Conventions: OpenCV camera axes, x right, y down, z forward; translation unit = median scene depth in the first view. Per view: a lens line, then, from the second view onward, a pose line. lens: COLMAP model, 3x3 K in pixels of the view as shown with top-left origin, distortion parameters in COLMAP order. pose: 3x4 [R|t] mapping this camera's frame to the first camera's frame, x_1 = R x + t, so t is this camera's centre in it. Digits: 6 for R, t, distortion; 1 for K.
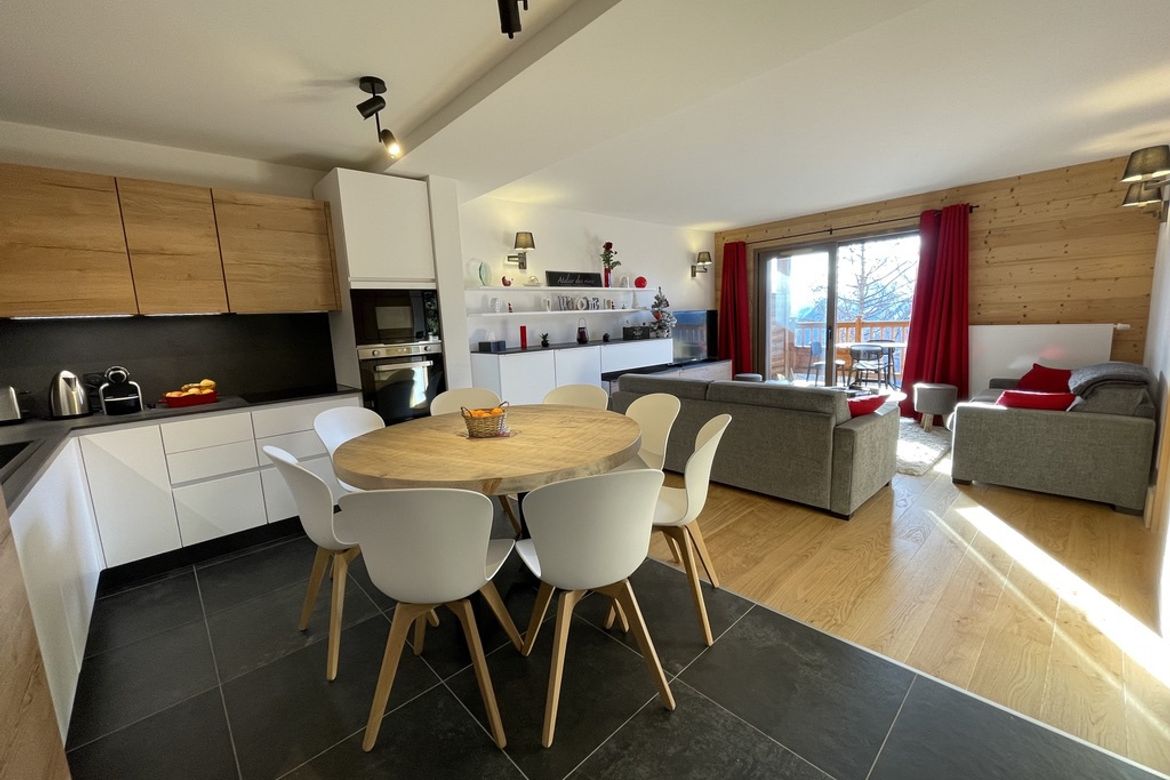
lens RADIAL K [[470.9, 0, 582.1], [0, 470.9, 393.8], [0, 0, 1]] dist [-0.006119, 0.000669]
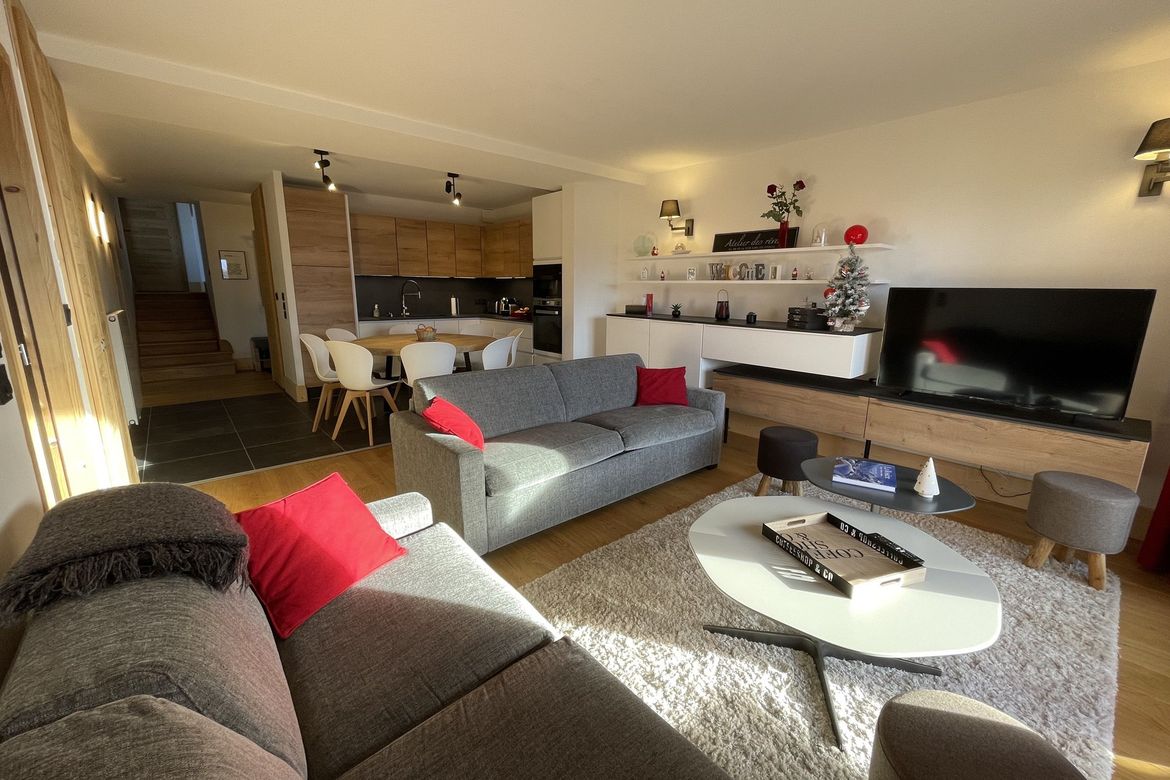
lens RADIAL K [[470.9, 0, 584.6], [0, 470.9, 386.7], [0, 0, 1]] dist [-0.006119, 0.000669]
pose [[-0.039267, 0.249808, -0.967499, 0.950722], [-0.167384, 0.952920, 0.252838, -0.188136], [0.985109, 0.171872, 0.004395, 0.886885]]
